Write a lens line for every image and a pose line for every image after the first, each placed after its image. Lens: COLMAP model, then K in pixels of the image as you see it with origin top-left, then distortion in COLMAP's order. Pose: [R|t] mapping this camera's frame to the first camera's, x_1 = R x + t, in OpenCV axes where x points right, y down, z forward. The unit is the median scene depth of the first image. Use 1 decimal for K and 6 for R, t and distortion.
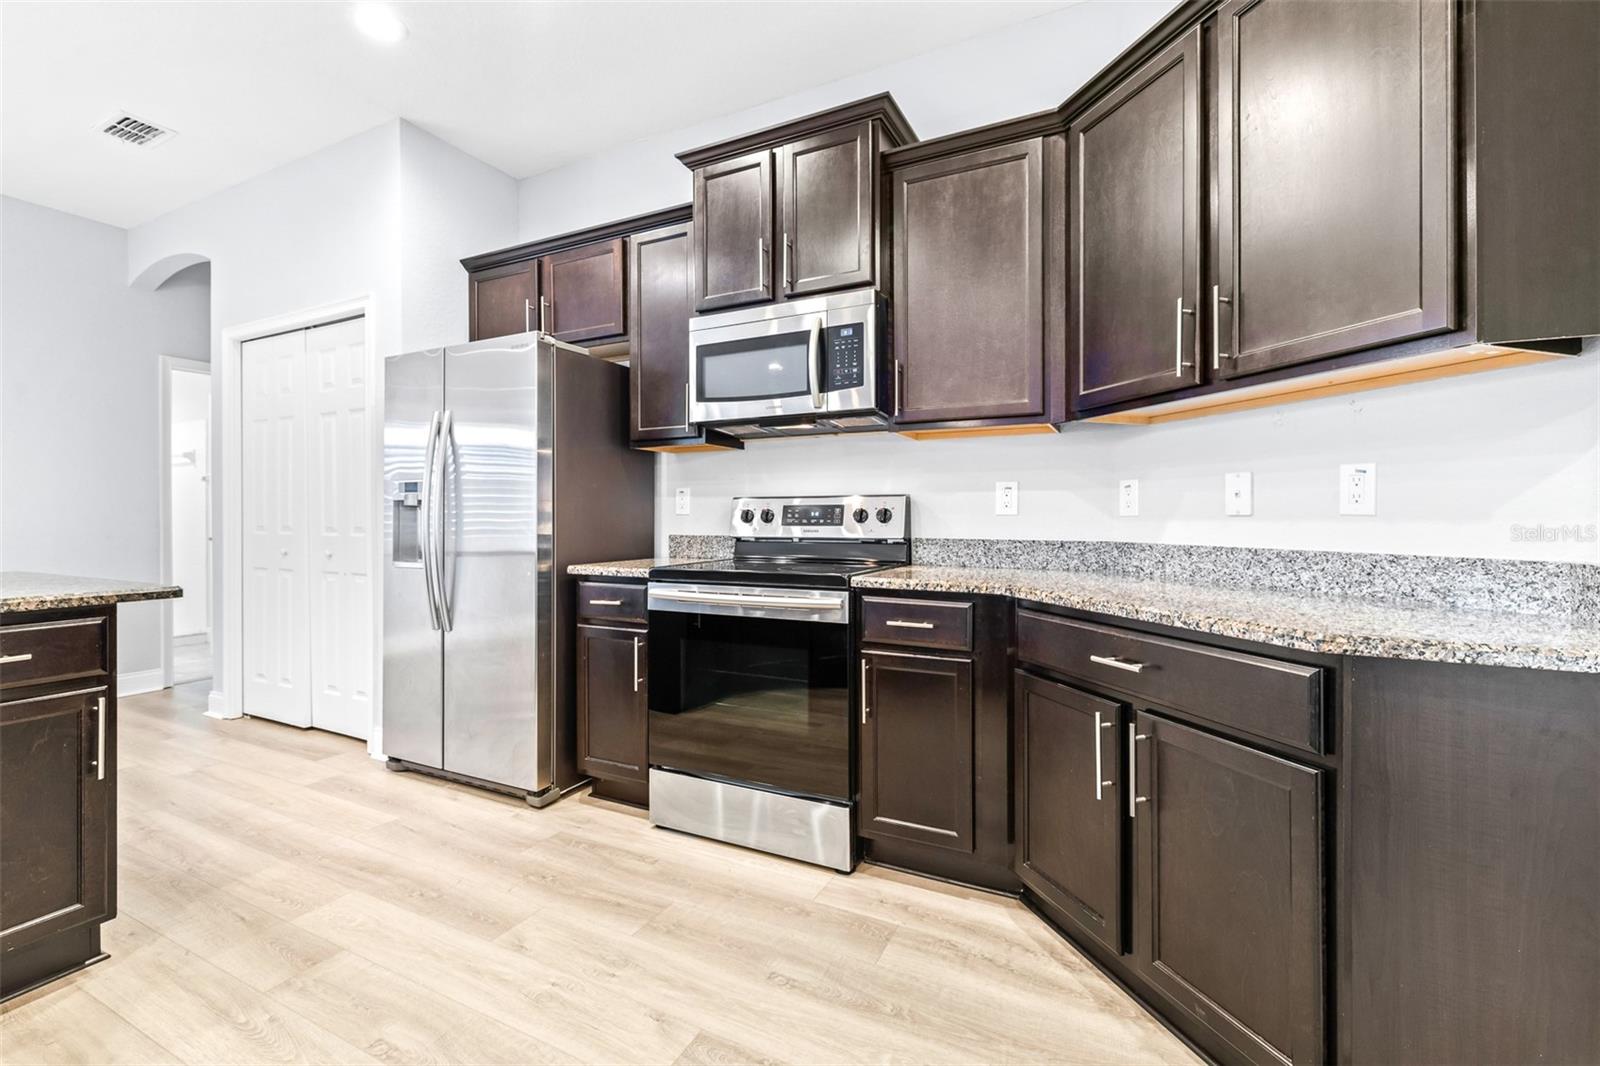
lens RADIAL K [[688.0, 0, 790.7], [0, 688.0, 517.7], [0, 0, 1]] dist [0.002055, -0.000630]
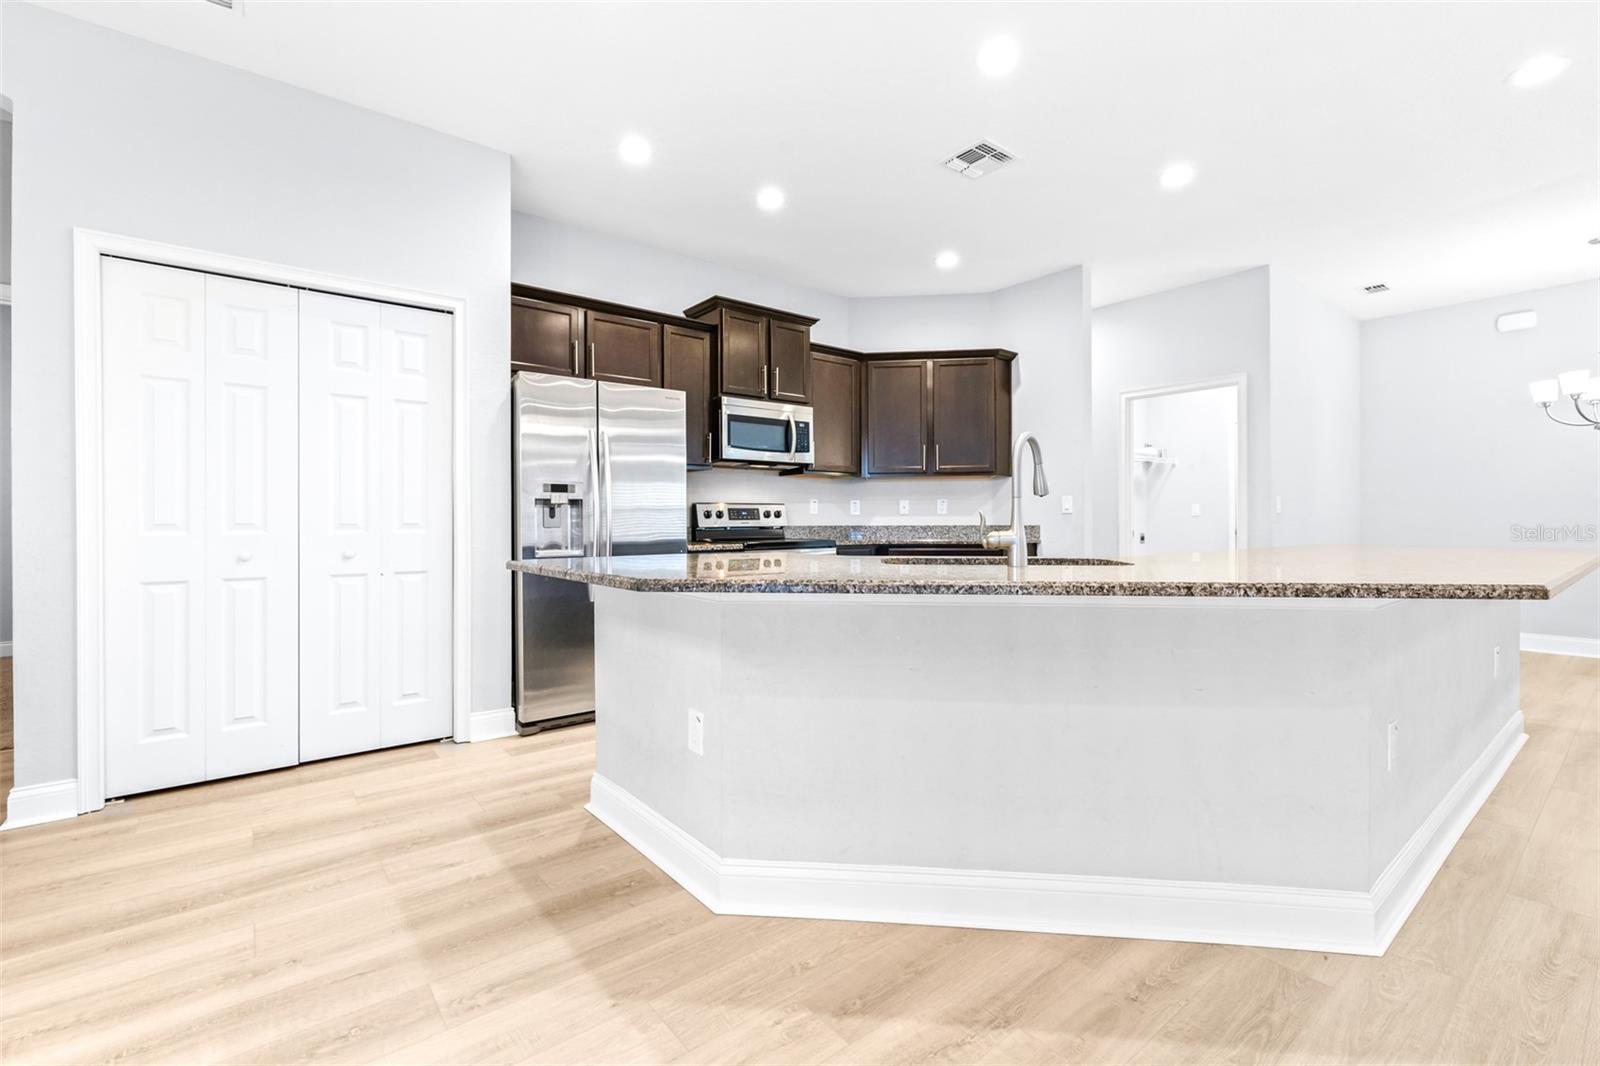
lens RADIAL K [[688.0, 0, 798.6], [0, 688.0, 522.7], [0, 0, 1]] dist [0.002055, -0.000630]
pose [[0.417532, -0.004064, 0.908653, -1.686118], [0.002261, 0.999992, 0.003434, 0.014935], [-0.908659, 0.000621, 0.417538, 0.137024]]
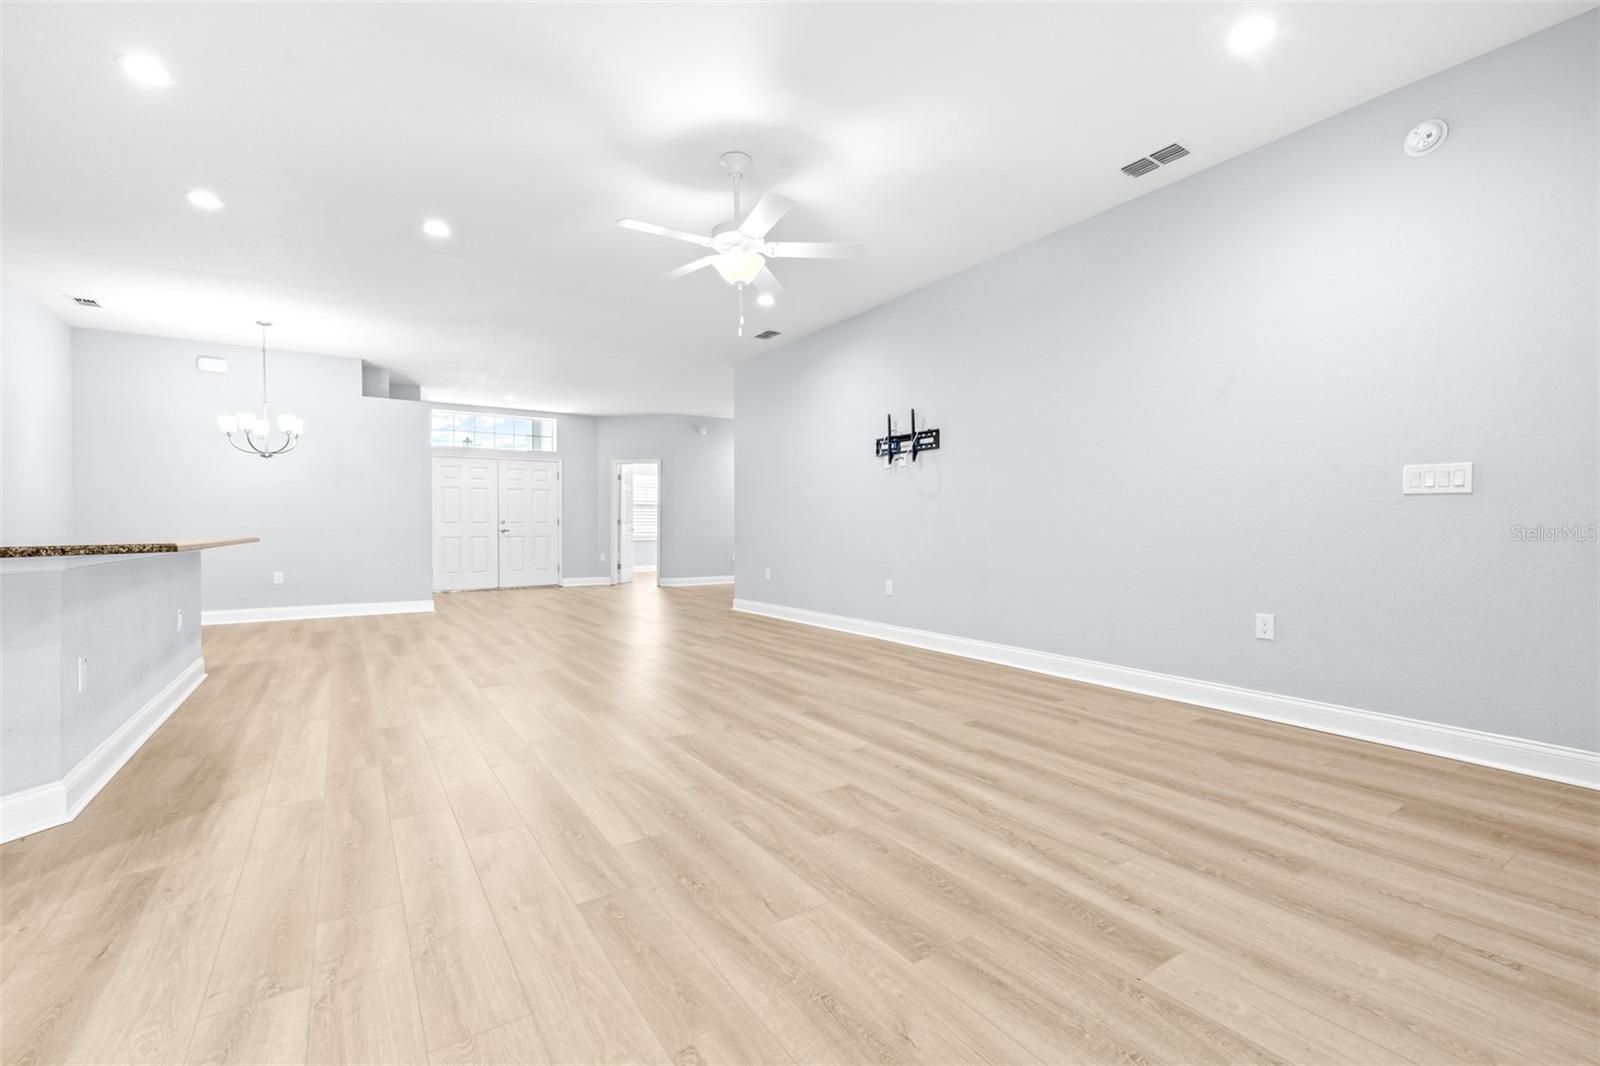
lens RADIAL K [[688.0, 0, 798.0], [0, 688.0, 531.8], [0, 0, 1]] dist [0.002055, -0.000630]
pose [[-0.869264, 0.001271, 0.494347, -2.142816], [0.004577, 0.999975, 0.005477, 0.051788], [-0.494327, 0.007024, -0.869247, 0.220870]]
